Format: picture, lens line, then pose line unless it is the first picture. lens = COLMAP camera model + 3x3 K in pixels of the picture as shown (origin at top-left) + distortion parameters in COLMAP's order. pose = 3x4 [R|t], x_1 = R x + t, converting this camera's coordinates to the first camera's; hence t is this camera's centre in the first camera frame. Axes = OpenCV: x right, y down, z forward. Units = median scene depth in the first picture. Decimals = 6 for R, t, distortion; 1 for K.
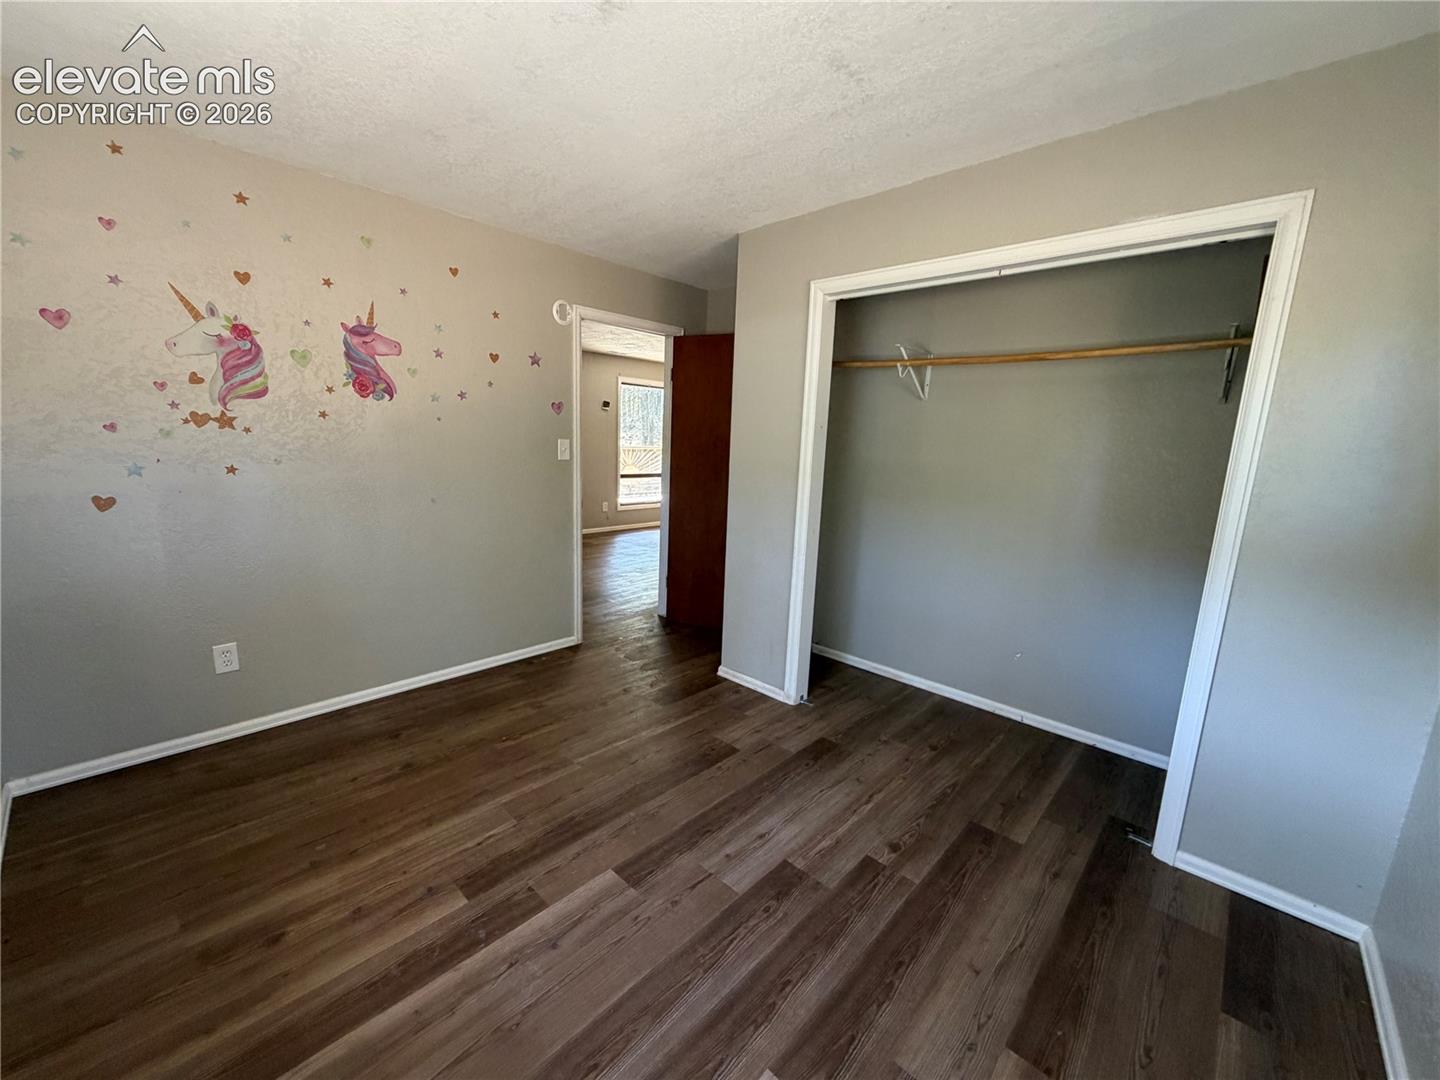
lens RADIAL K [[575.2, 0, 716.8], [0, 575.2, 543.4], [0, 0, 1]] dist [0.001054, -0.000173]
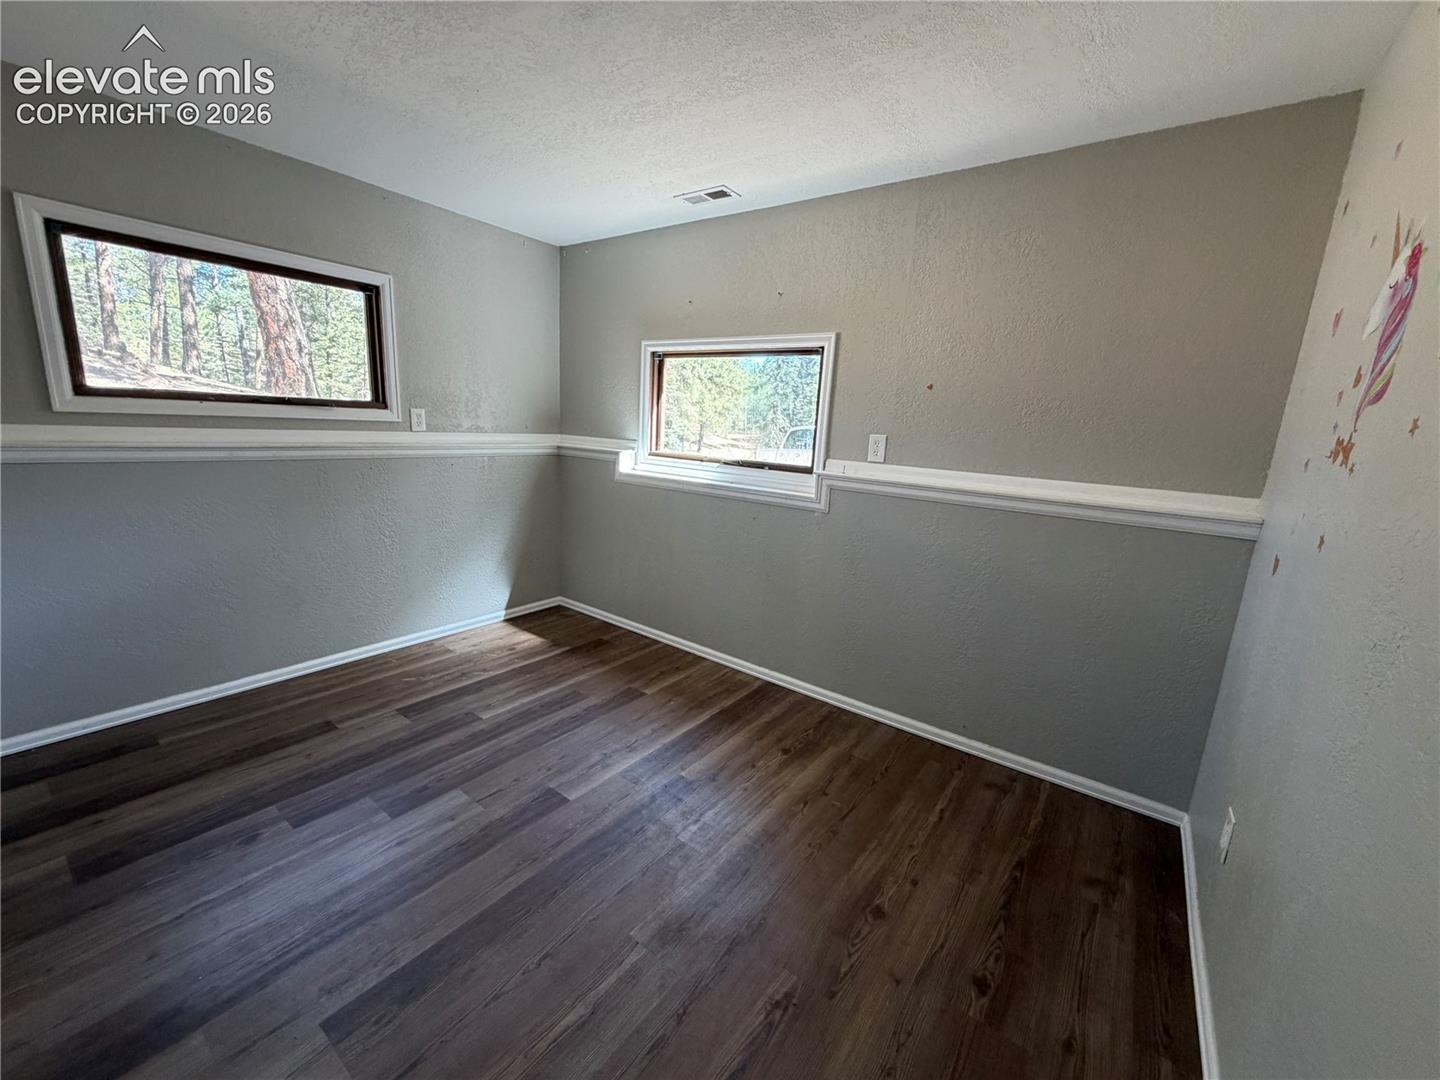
lens RADIAL K [[575.2, 0, 716.8], [0, 575.2, 543.4], [0, 0, 1]] dist [0.001054, -0.000173]
pose [[-0.989256, -0.067172, -0.129849, -0.283199], [-0.111541, 0.920958, 0.373357, -0.336831], [0.094506, 0.383829, -0.918555, 1.848029]]
